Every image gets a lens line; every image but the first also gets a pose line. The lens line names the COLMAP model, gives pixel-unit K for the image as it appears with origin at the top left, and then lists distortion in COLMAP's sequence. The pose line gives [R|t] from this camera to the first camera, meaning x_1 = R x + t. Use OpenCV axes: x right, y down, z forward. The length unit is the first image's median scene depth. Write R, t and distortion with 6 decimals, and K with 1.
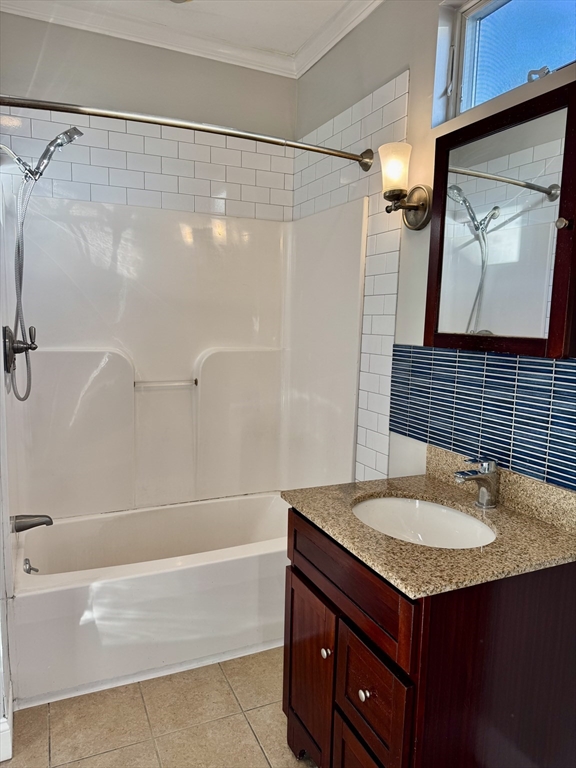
lens RADIAL K [[541.6, 0, 287.7], [0, 541.6, 393.6], [0, 0, 1]] dist [0.046991, -0.060221]
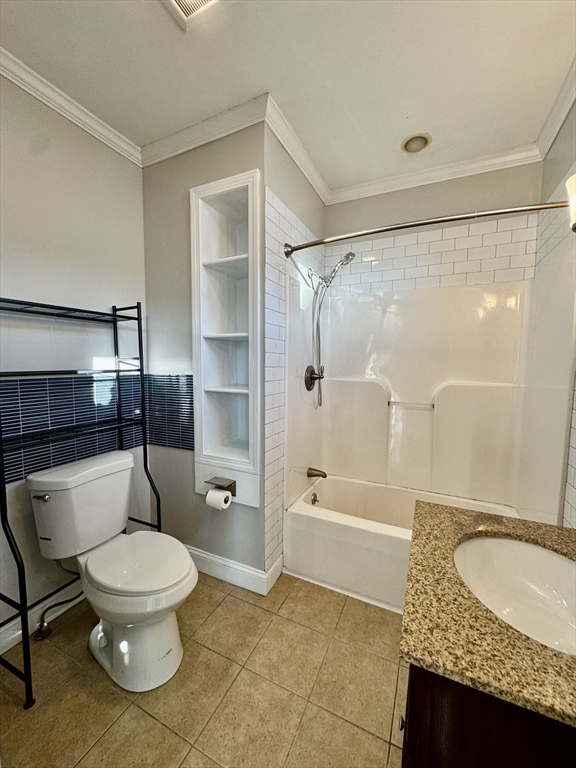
lens RADIAL K [[306.3, 0, 286.9], [0, 306.3, 385.7], [0, 0, 1]] dist [-0.005336, 0.000671]
pose [[0.643388, 0.044800, -0.764228, 0.257034], [-0.103712, 0.994184, -0.029032, -0.015970], [0.758483, 0.097939, 0.644292, 0.273224]]
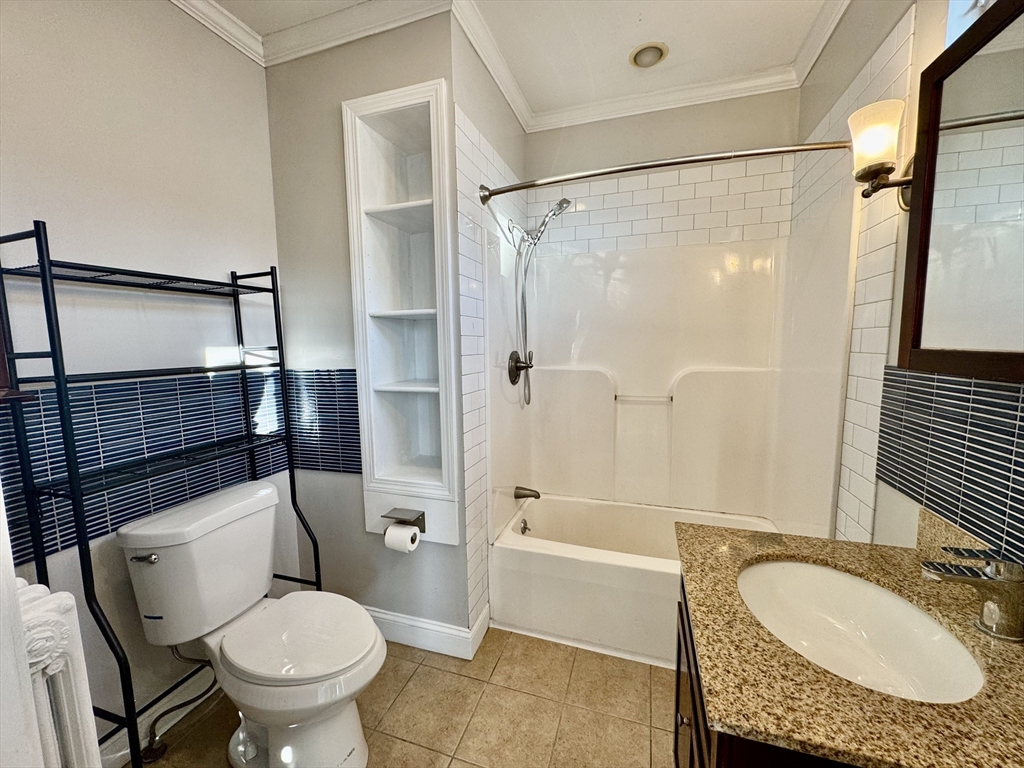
lens RADIAL K [[408.3, 0, 509.8], [0, 408.3, 387.8], [0, 0, 1]] dist [-0.005336, 0.000671]
pose [[0.732377, 0.043446, -0.679512, 0.206724], [-0.067241, 0.997699, -0.008682, -0.019886], [0.677571, 0.052049, 0.733613, 0.231169]]
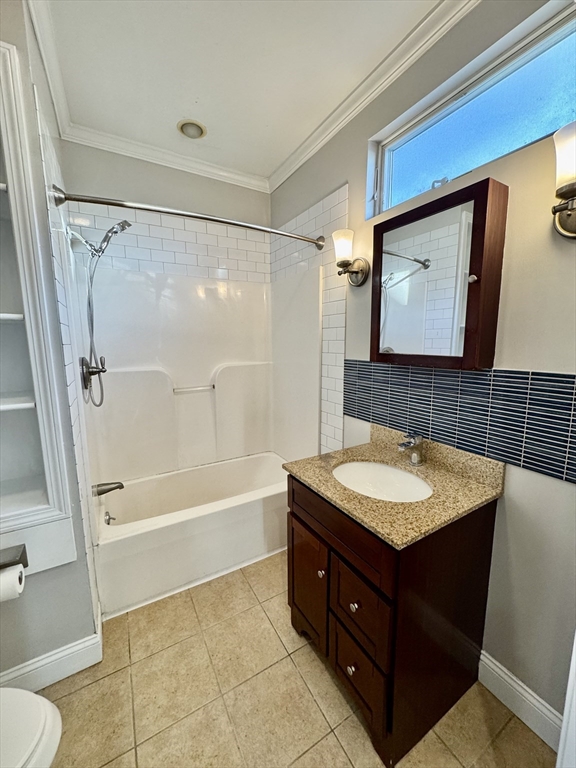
lens RADIAL K [[306.3, 0, 288.4], [0, 306.3, 385.9], [0, 0, 1]] dist [-0.005336, 0.000671]
pose [[0.994260, -0.045378, 0.096888, -0.056450], [0.044332, 0.998933, 0.012917, -0.034645], [-0.097371, -0.008548, 0.995211, 0.140971]]
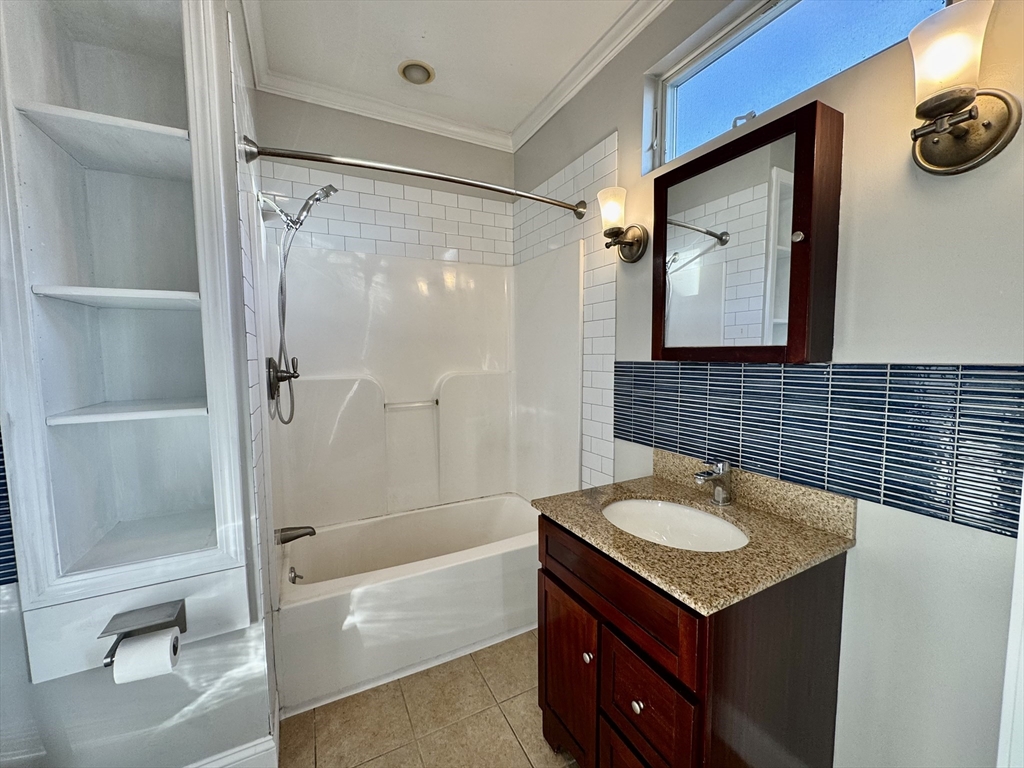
lens RADIAL K [[408.3, 0, 511.5], [0, 408.3, 387.9], [0, 0, 1]] dist [-0.005336, 0.000671]
pose [[0.998230, -0.036579, 0.046890, -0.068307], [0.039156, 0.997702, -0.055289, 0.003569], [-0.044760, 0.057027, 0.997369, 0.156179]]
